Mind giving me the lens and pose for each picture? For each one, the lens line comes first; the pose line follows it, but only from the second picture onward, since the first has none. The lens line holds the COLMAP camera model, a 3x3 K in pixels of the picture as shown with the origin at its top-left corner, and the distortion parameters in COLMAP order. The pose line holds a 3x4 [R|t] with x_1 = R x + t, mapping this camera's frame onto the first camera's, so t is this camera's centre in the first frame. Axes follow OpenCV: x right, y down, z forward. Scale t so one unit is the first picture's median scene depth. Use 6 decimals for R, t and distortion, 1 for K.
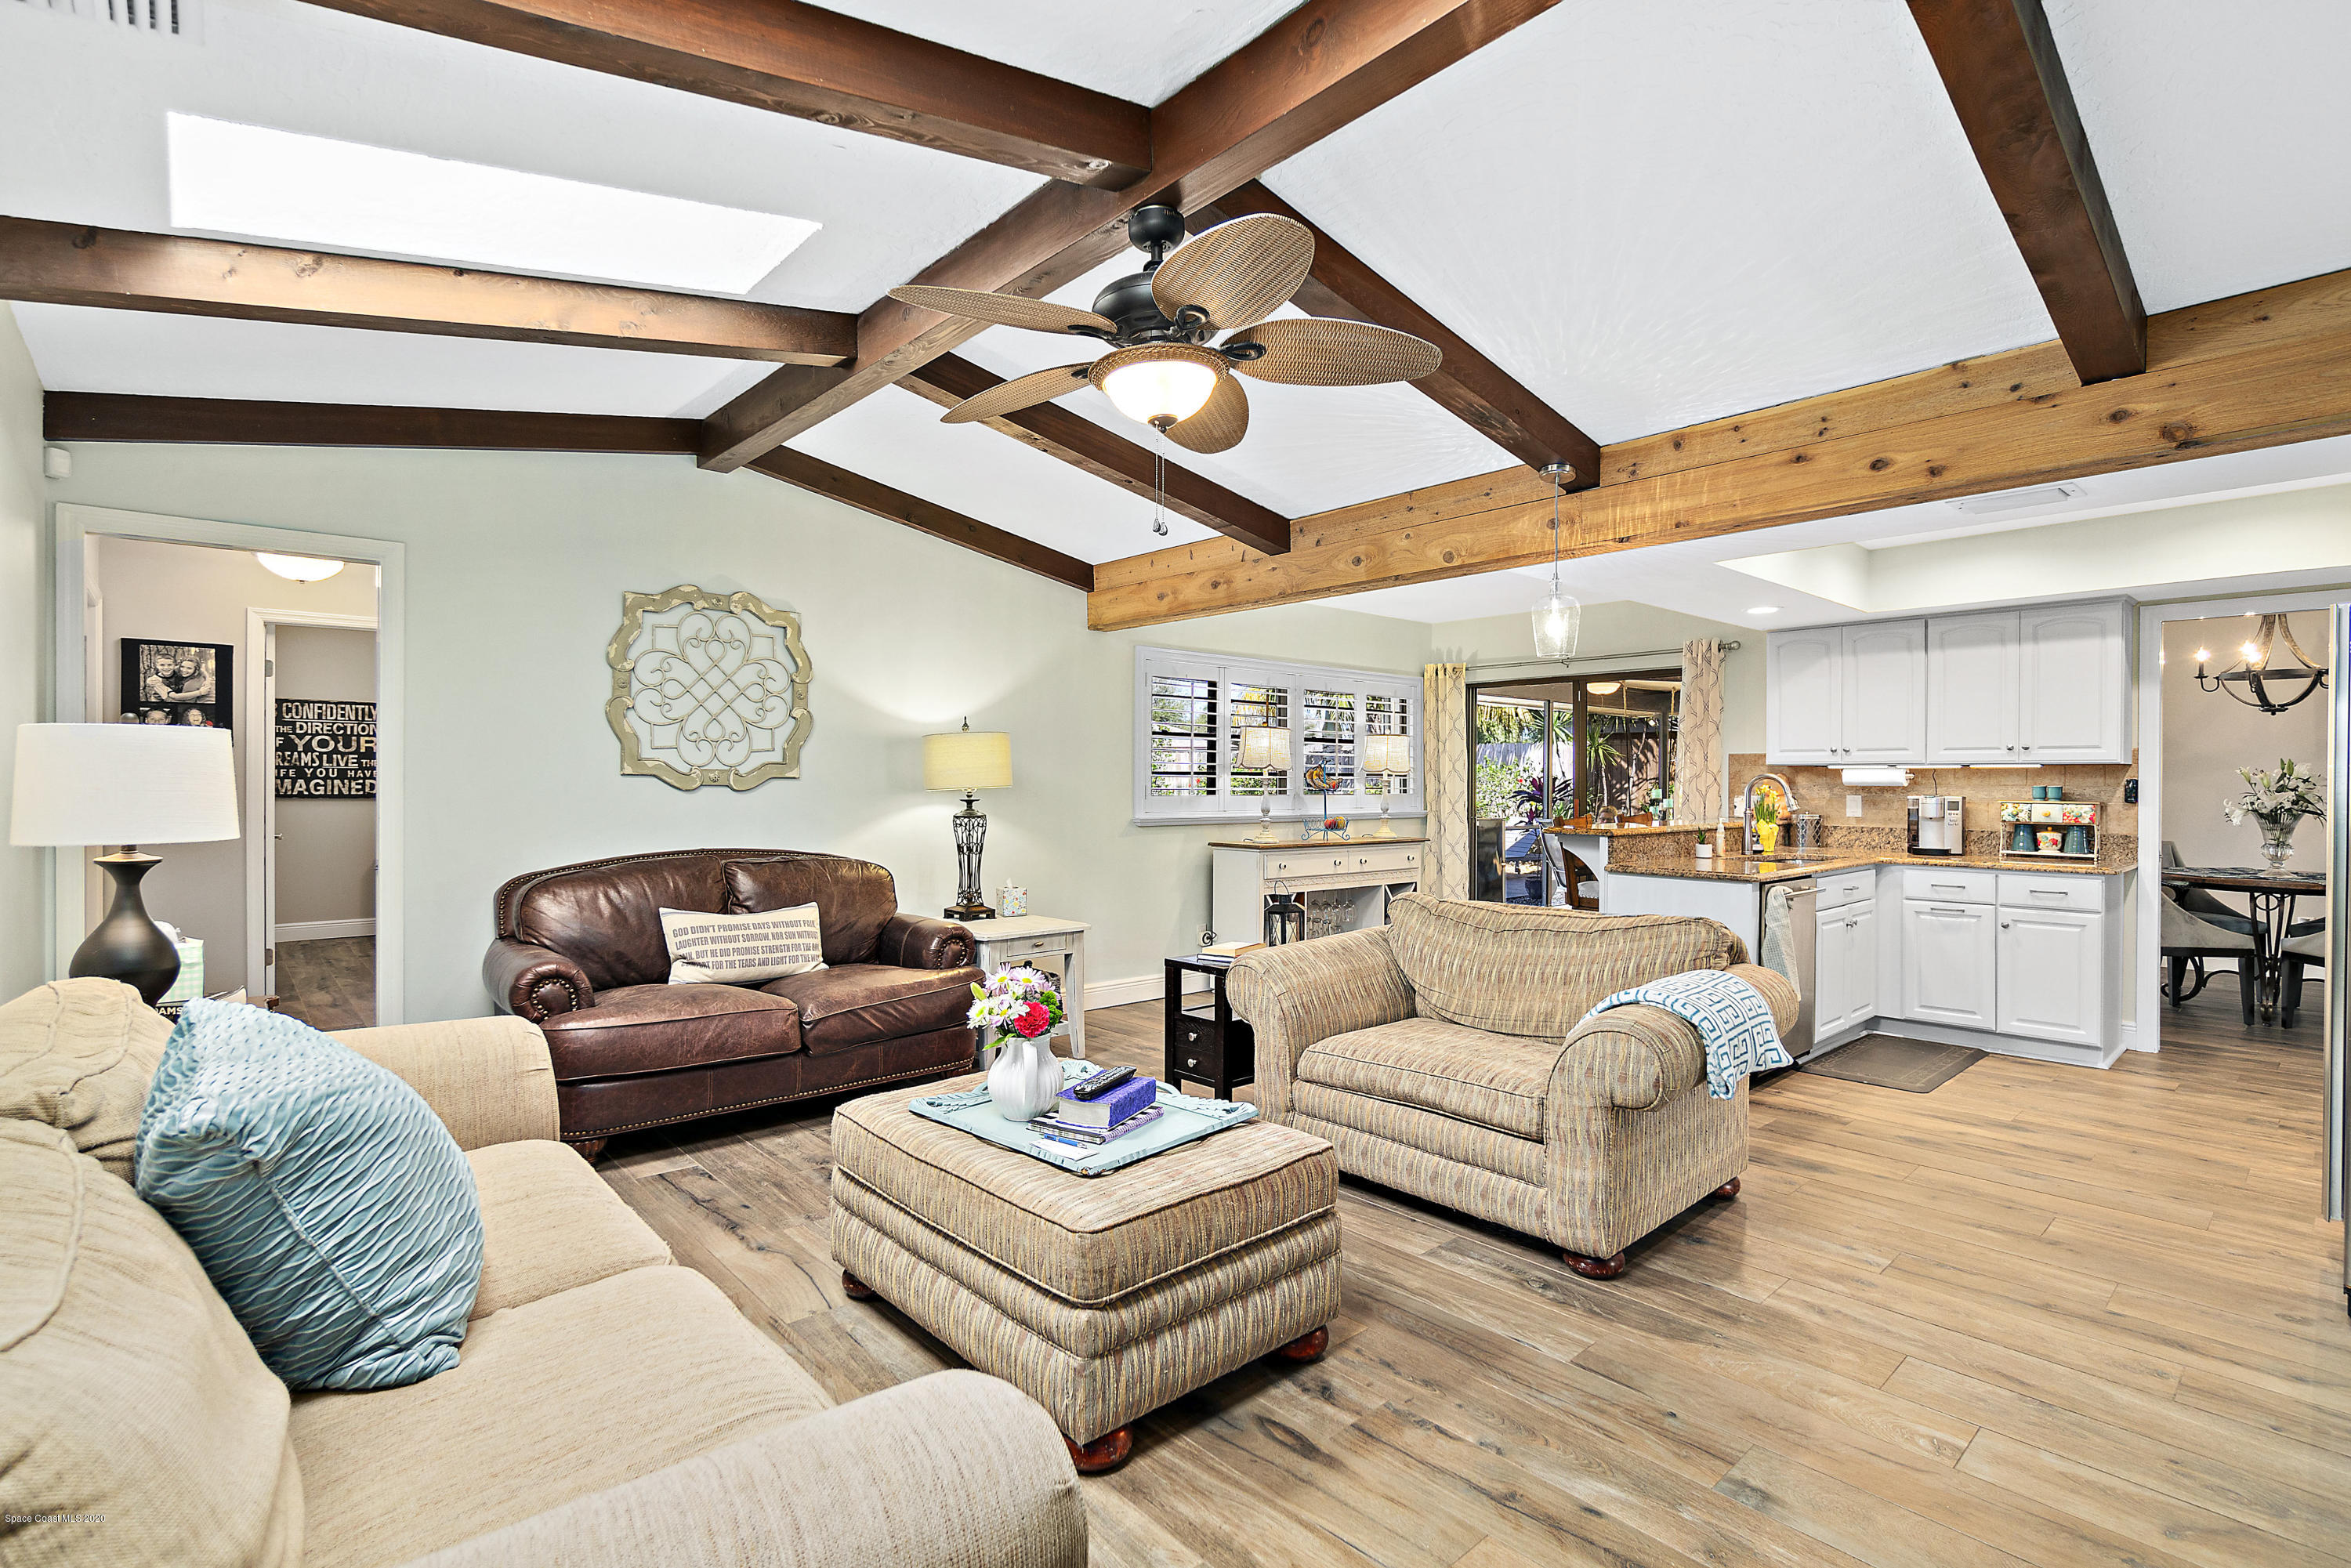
lens RADIAL K [[1091.6, 0, 1165.0], [0, 1091.6, 783.4], [0, 0, 1]] dist [-0.005693, -0.000168]
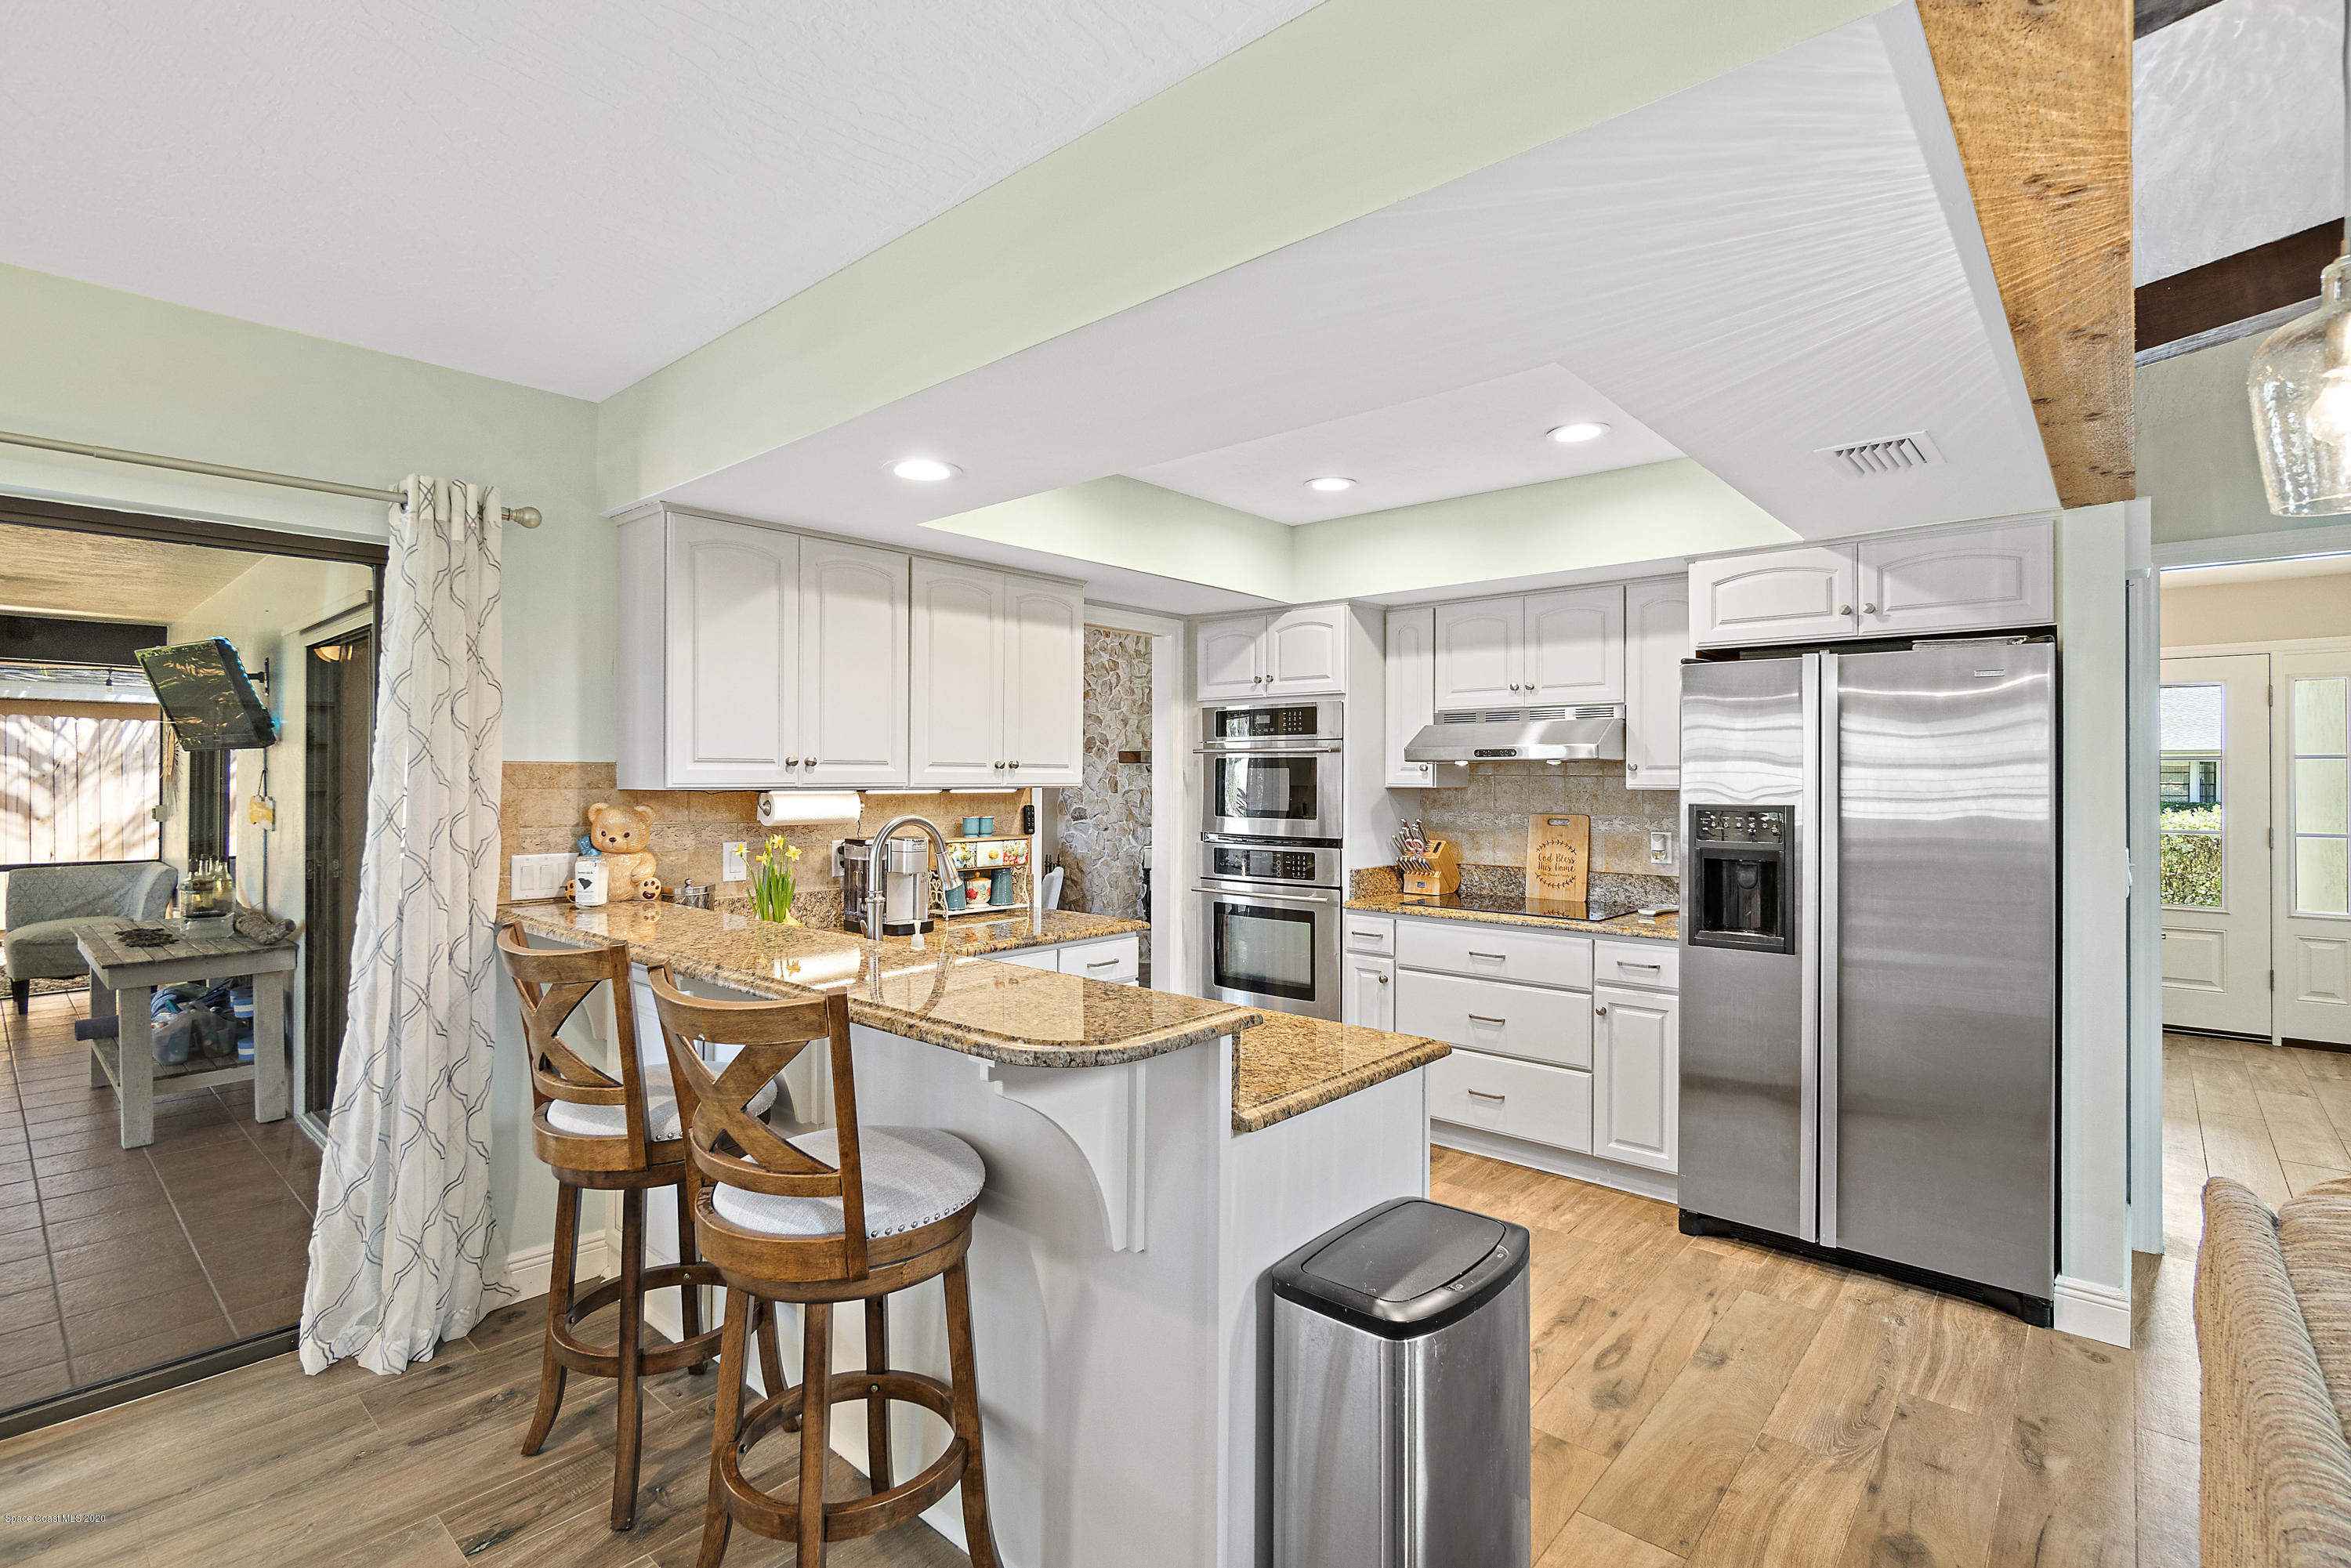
lens RADIAL K [[1091.6, 0, 1185.3], [0, 1091.6, 779.9], [0, 0, 1]] dist [-0.005693, -0.000168]
pose [[-0.097496, -0.001398, 0.995235, 0.062741], [0.007488, 0.999970, 0.002139, -0.023046], [-0.995208, 0.007660, -0.097482, 0.937690]]
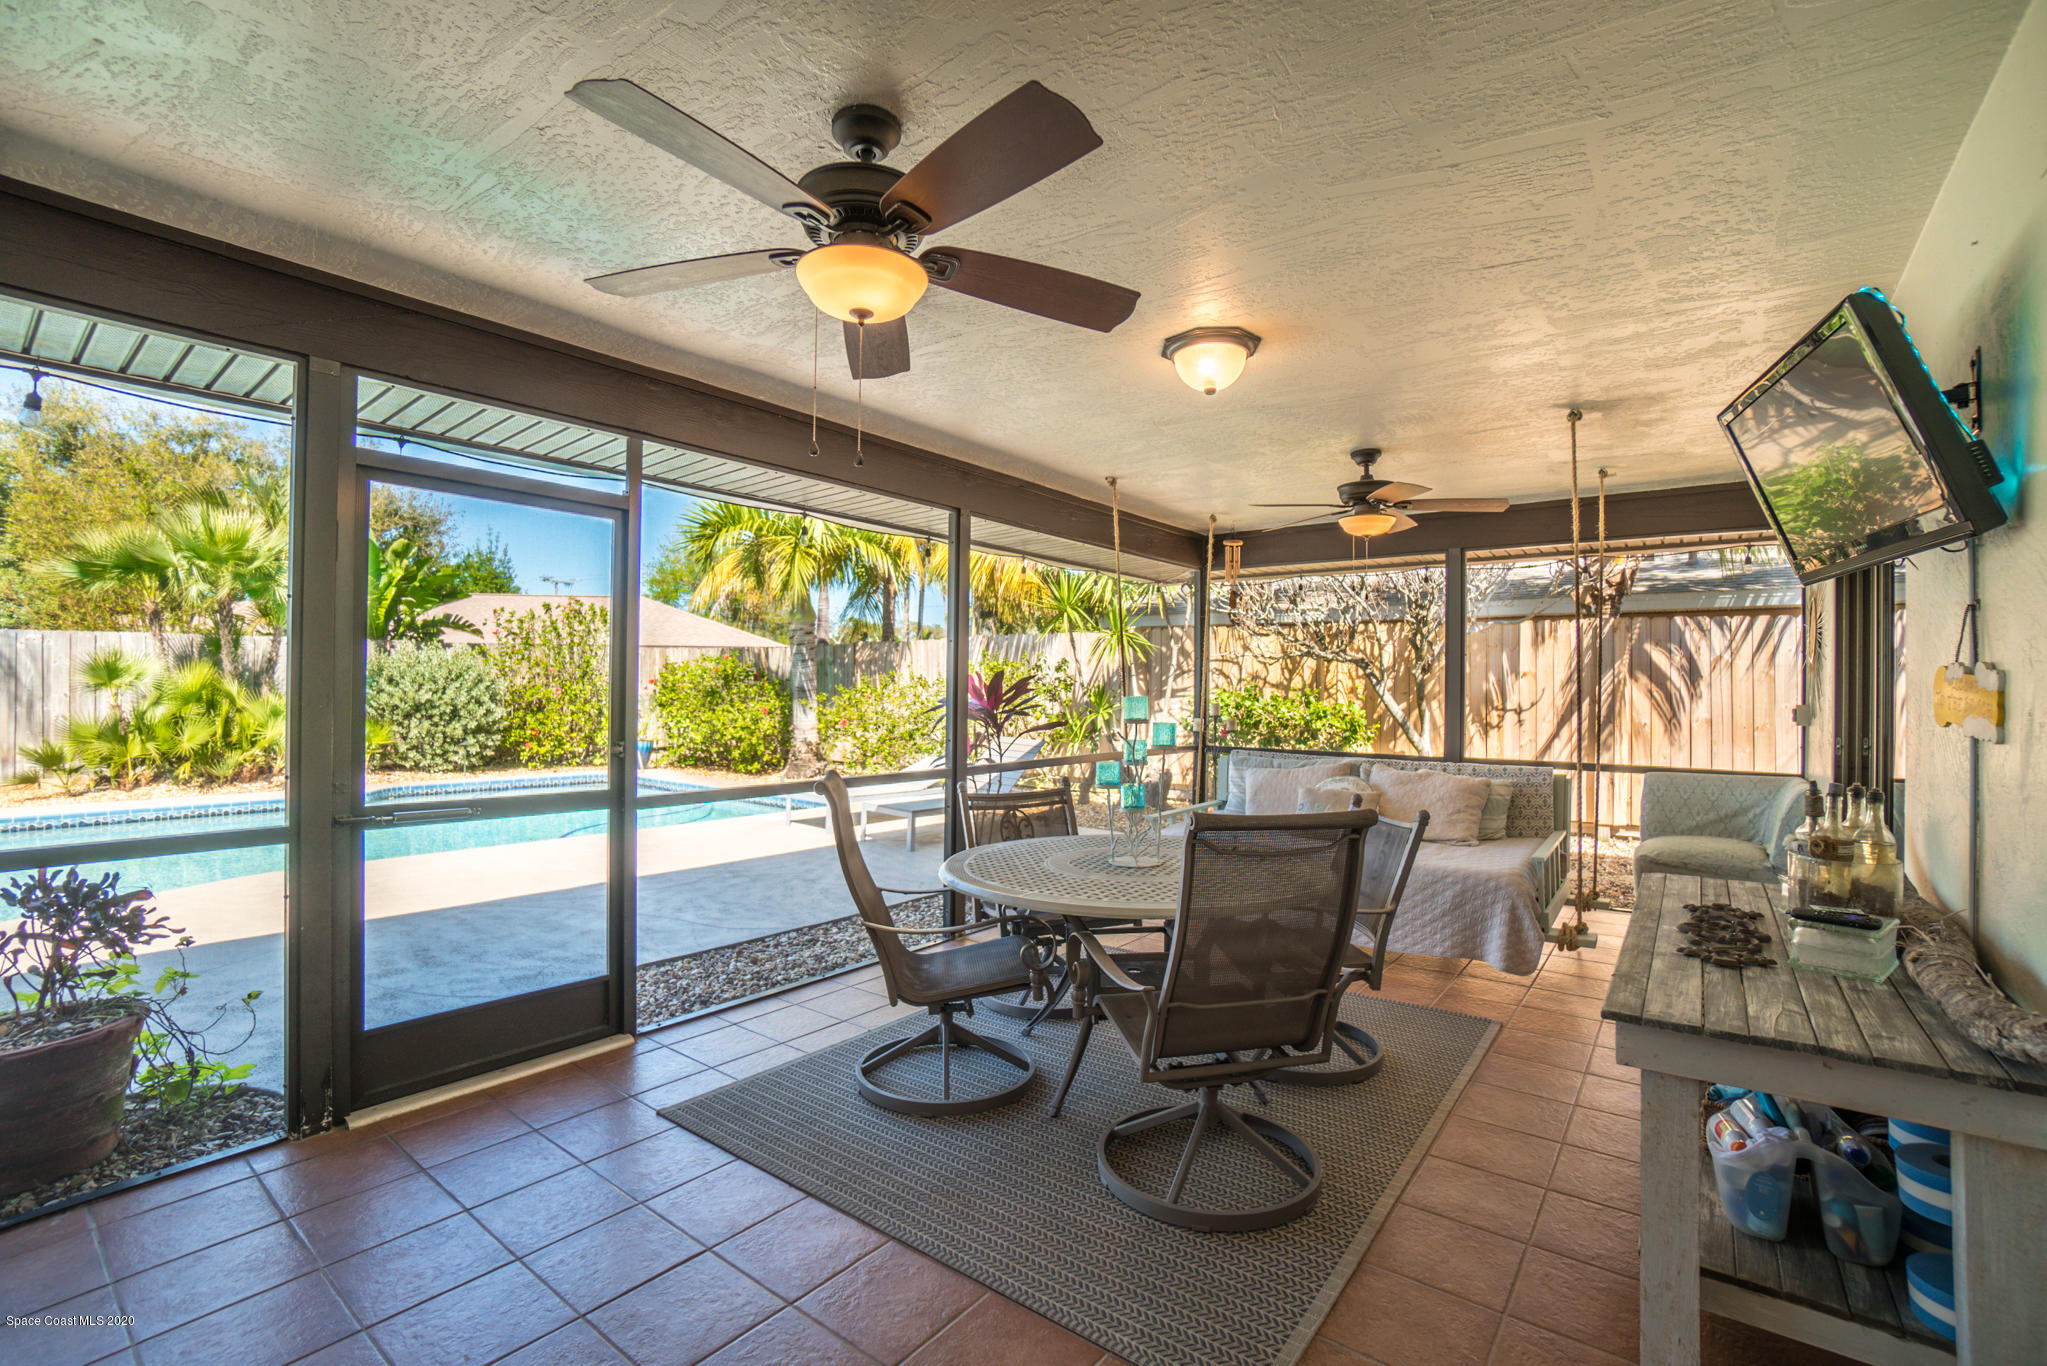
lens RADIAL K [[895.1, 0, 1025.9], [0, 895.1, 693.5], [0, 0, 1]] dist [0.003216, 0.000560]
pose [[0.985116, 0.000036, 0.171893, 0.356924], [0.002438, 0.999896, -0.014179, -0.010534], [-0.171876, 0.014387, 0.985014, 1.146931]]
